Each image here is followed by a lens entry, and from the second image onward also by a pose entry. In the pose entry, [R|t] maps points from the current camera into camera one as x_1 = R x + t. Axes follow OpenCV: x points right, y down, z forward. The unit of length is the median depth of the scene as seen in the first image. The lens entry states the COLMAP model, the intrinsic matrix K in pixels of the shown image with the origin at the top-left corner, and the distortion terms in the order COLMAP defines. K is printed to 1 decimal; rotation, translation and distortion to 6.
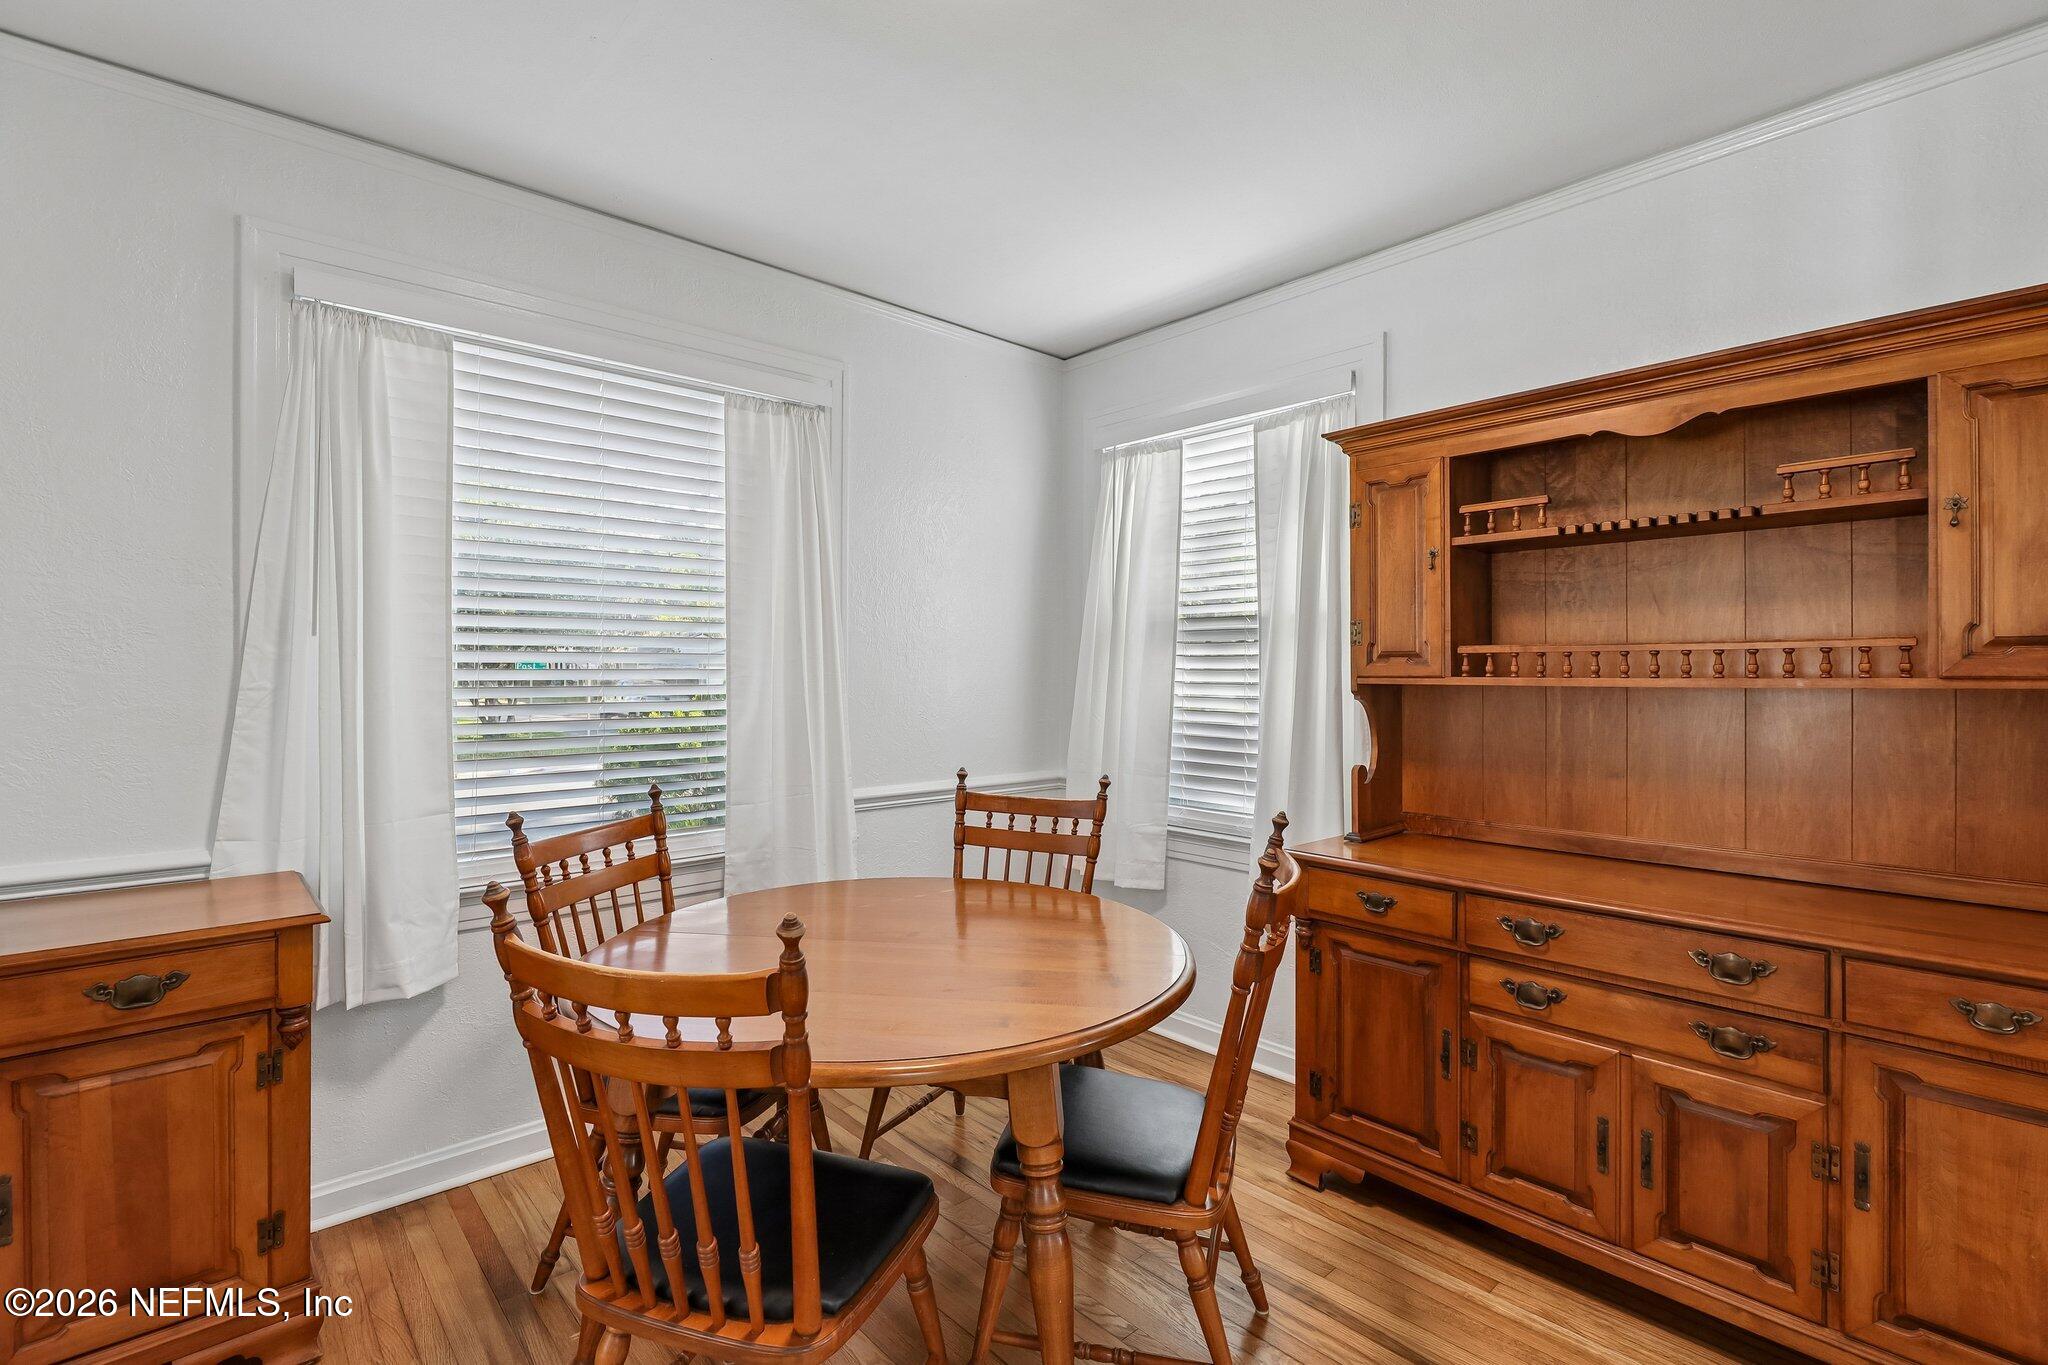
lens RADIAL K [[955.7, 0, 1021.6], [0, 955.7, 673.6], [0, 0, 1]] dist [-0.008877, -0.000294]
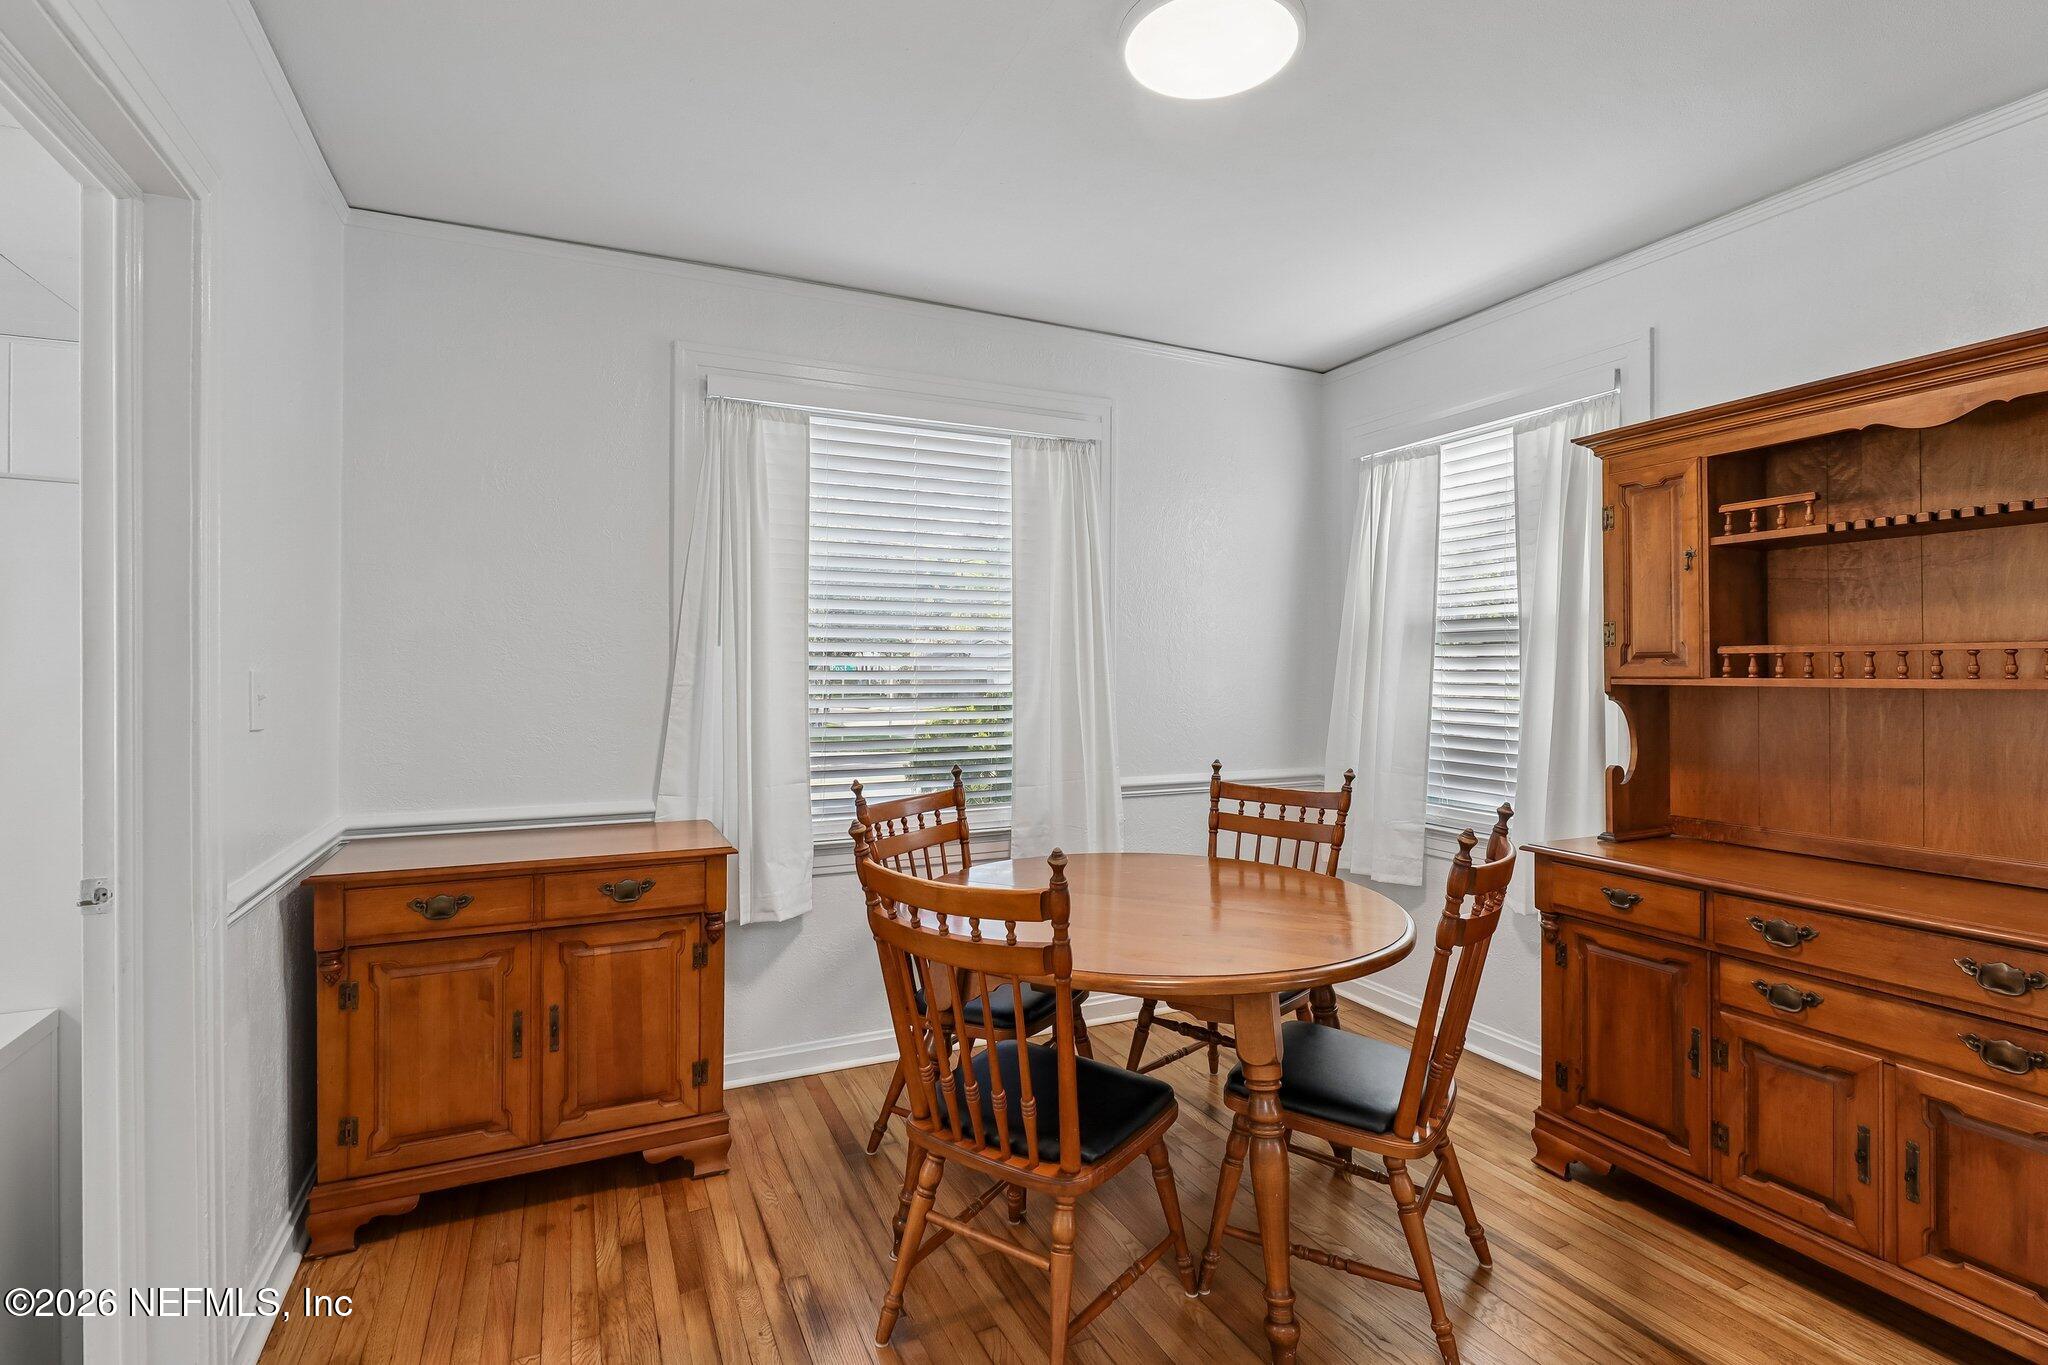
lens RADIAL K [[955.7, 0, 1021.6], [0, 955.7, 673.6], [0, 0, 1]] dist [-0.008877, -0.000294]
pose [[0.958154, 0.000183, -0.286253, 0.051474], [-0.000646, 0.999999, -0.001521, 0.001150], [0.286253, 0.001642, 0.958153, -0.167511]]
